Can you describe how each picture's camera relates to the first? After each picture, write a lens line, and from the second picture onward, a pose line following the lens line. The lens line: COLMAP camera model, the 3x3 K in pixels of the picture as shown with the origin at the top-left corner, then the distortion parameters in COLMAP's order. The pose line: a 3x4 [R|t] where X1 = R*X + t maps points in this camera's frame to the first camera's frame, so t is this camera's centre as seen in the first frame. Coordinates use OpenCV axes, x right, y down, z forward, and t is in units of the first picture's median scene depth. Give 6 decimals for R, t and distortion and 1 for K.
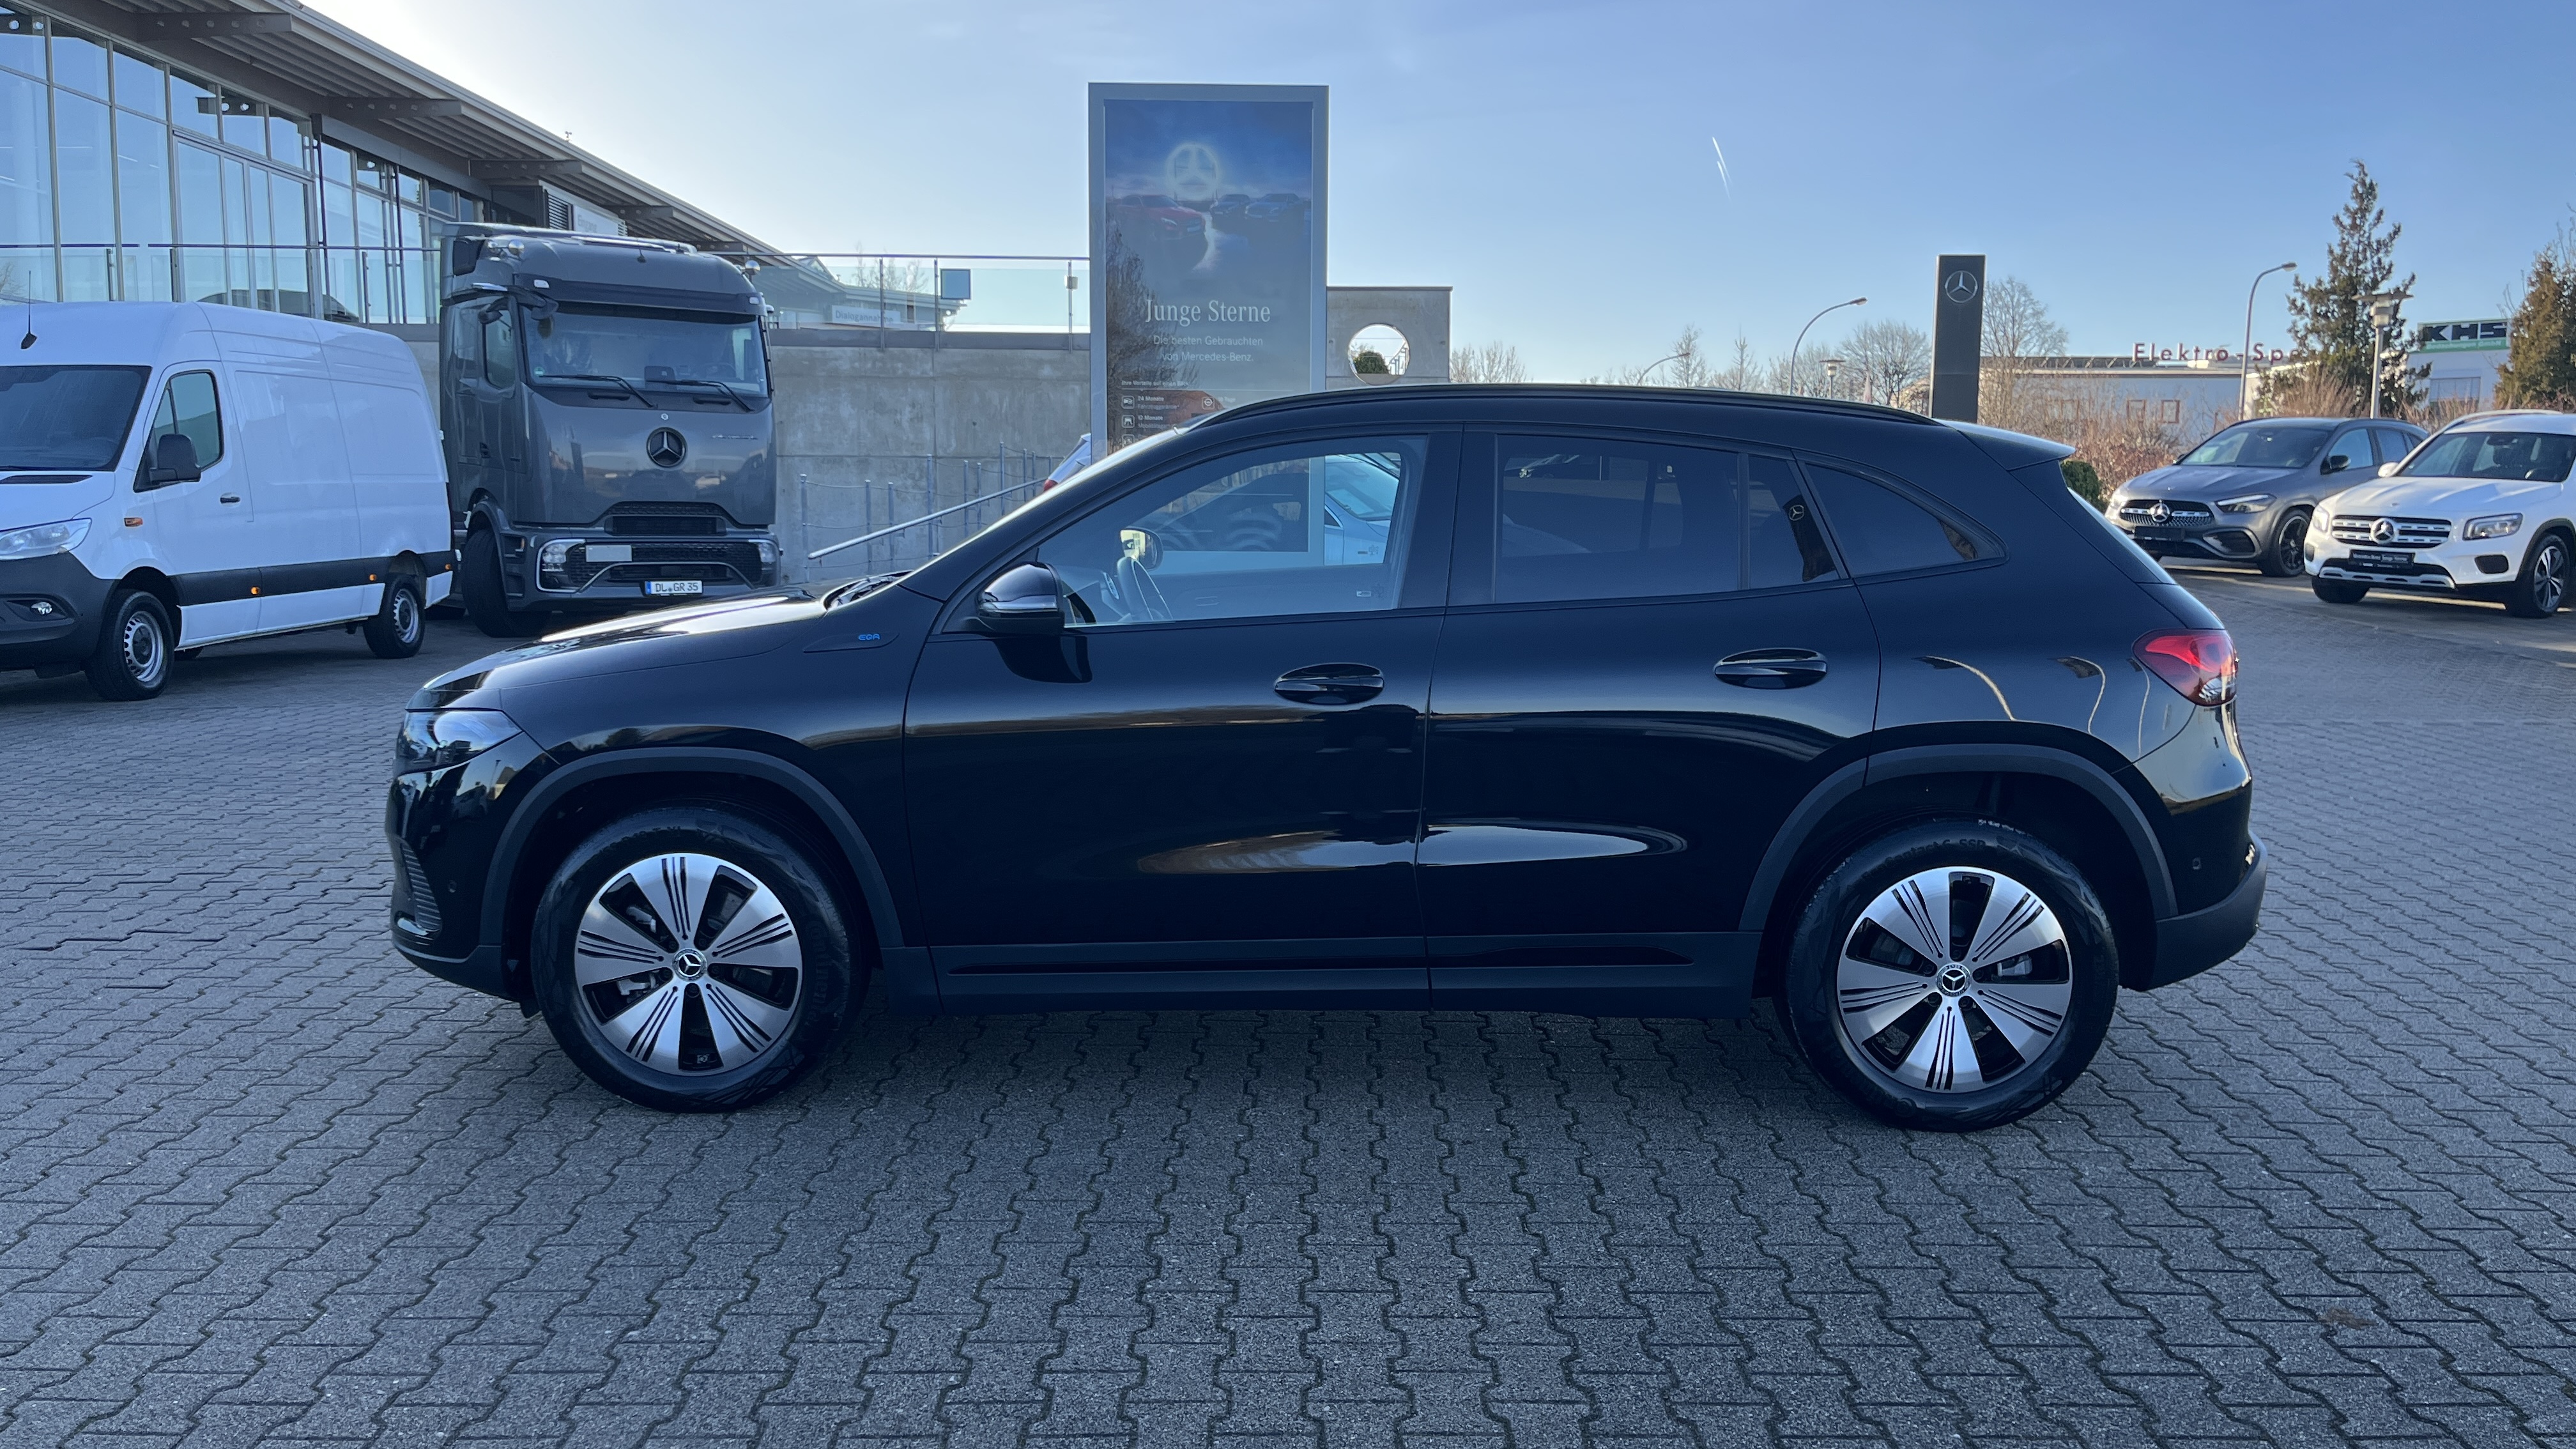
lens RADIAL K [[1883.1, 0, 1293.7], [0, 1883.1, 724.8], [0, 0, 1]] dist [0.009228, -0.002037]
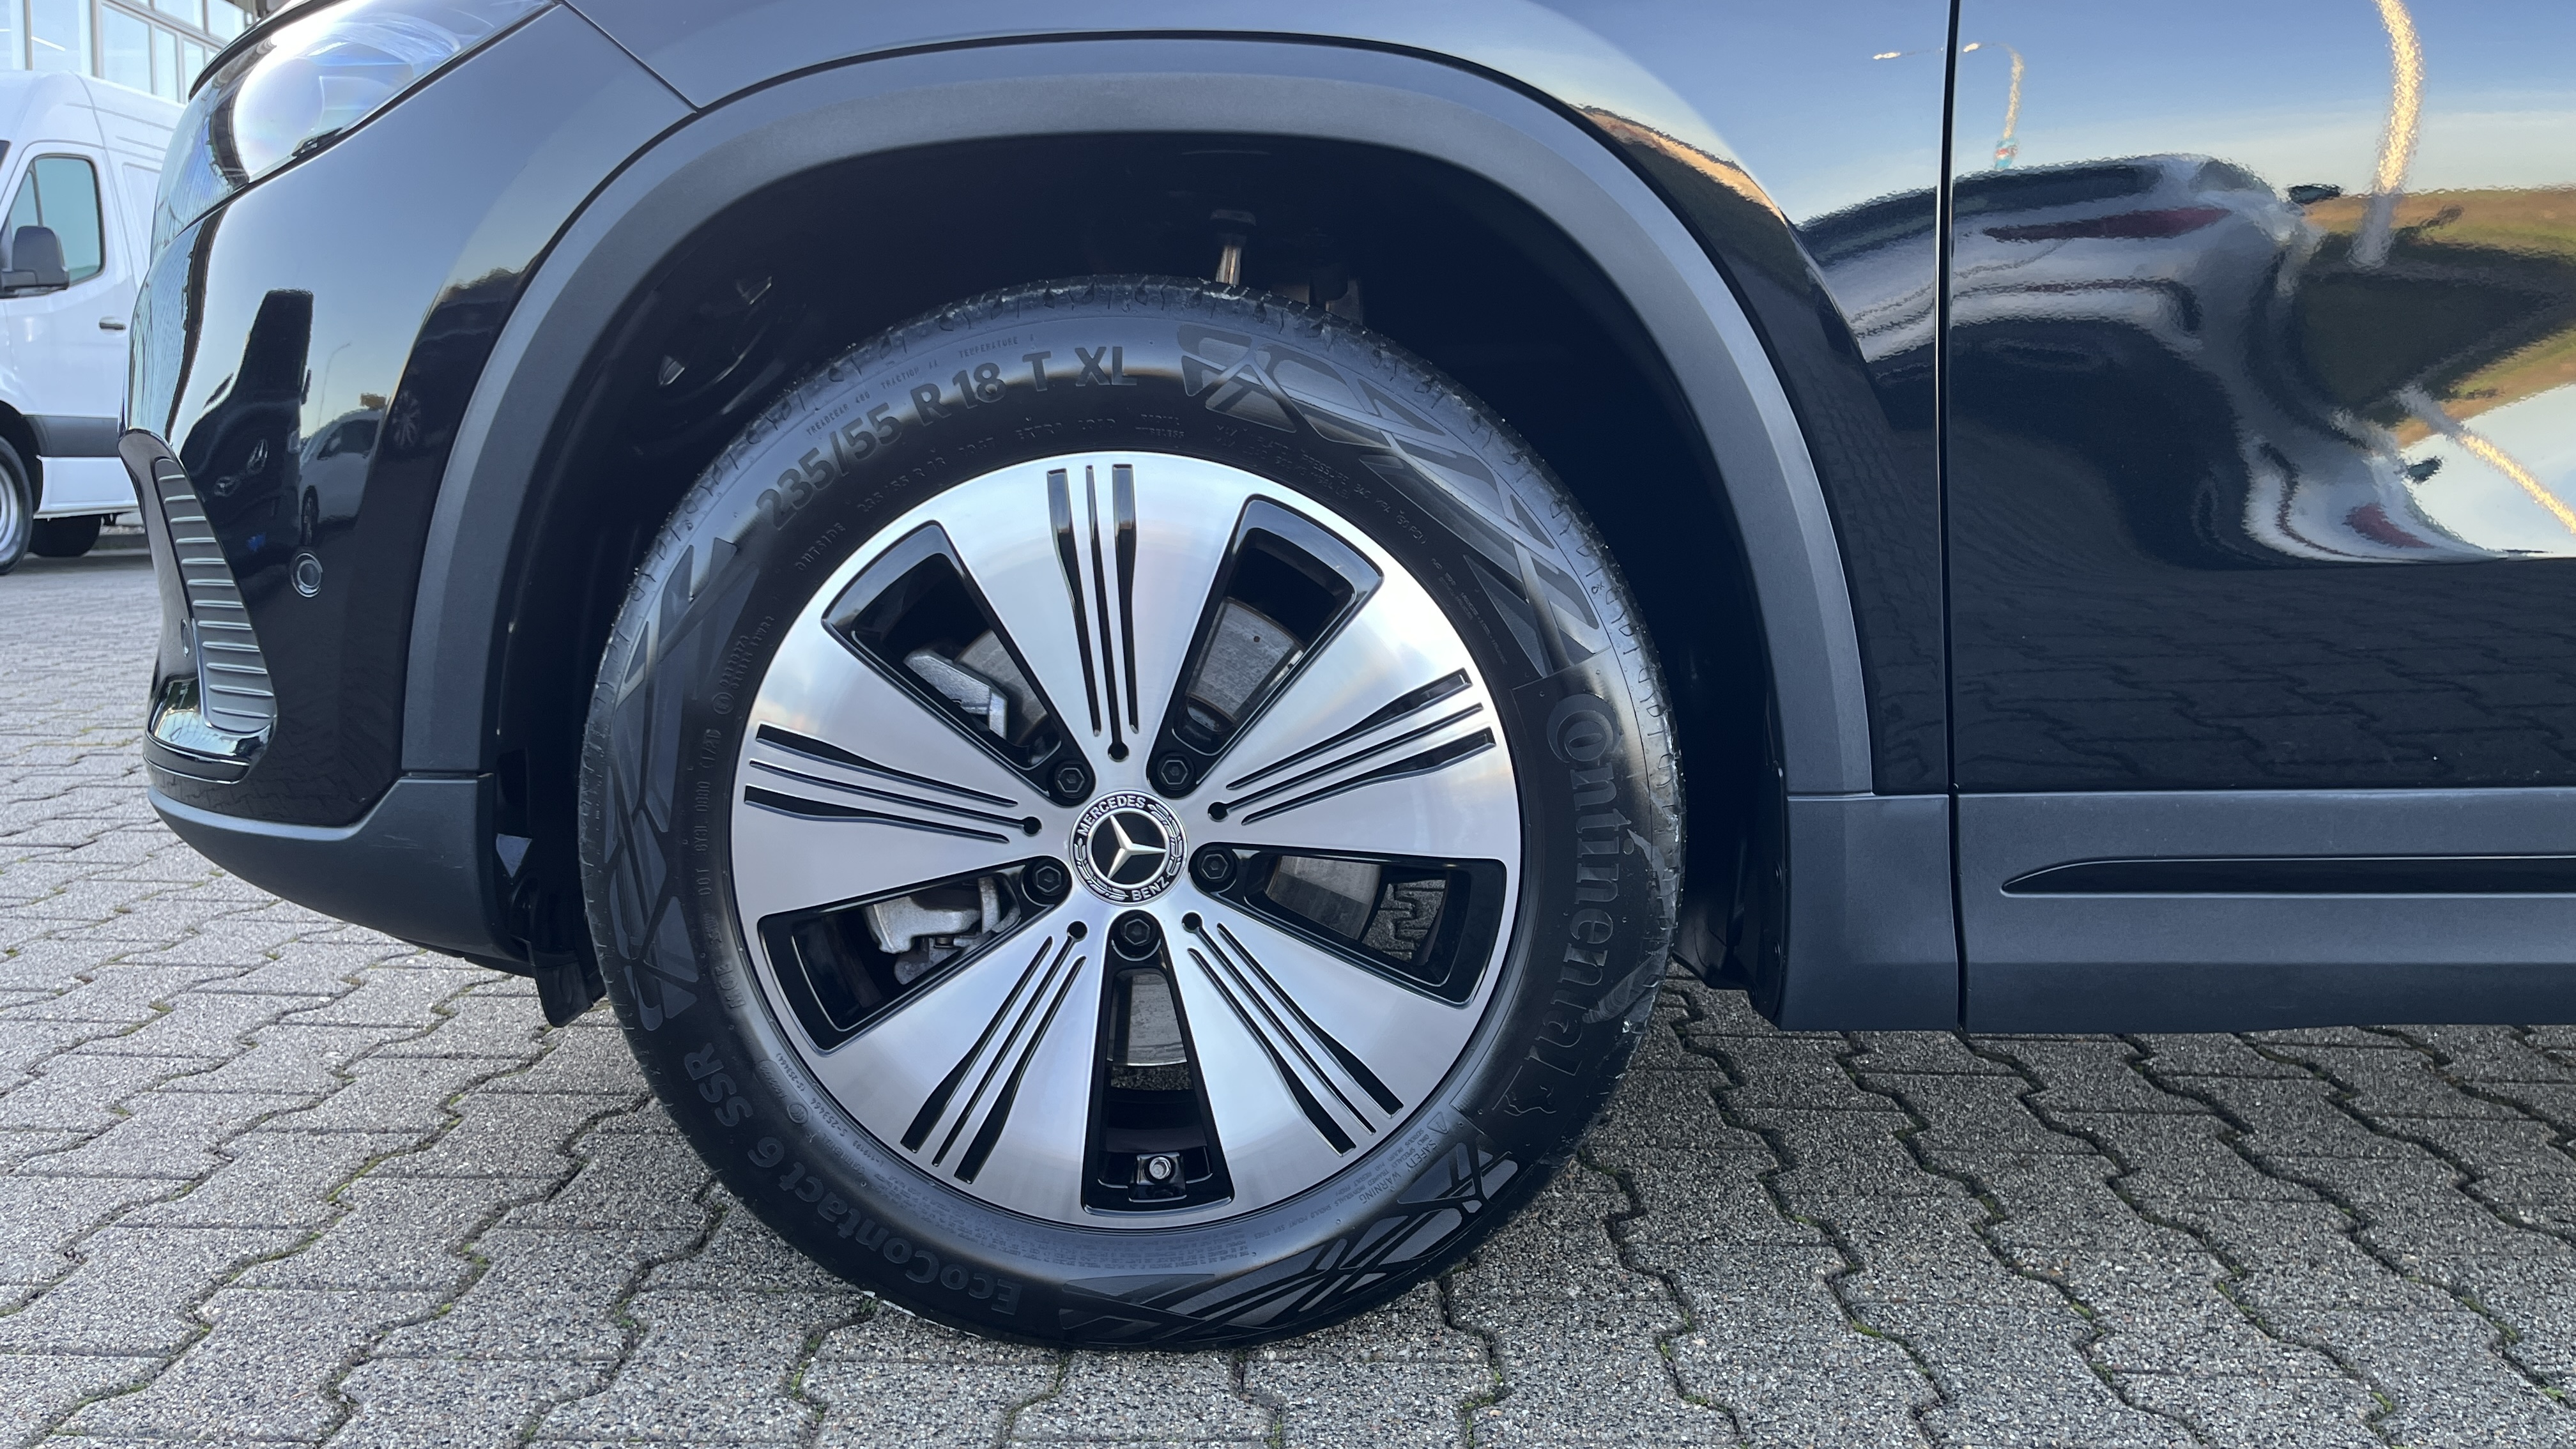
lens RADIAL K [[1883.1, 0, 1276.8], [0, 1883.1, 710.5], [0, 0, 1]] dist [0.009228, -0.002037]
pose [[0.999917, 0.008903, 0.009271, -0.299938], [-0.008860, 0.999950, -0.004637, 0.106943], [-0.009312, 0.004555, 0.999946, 0.707227]]
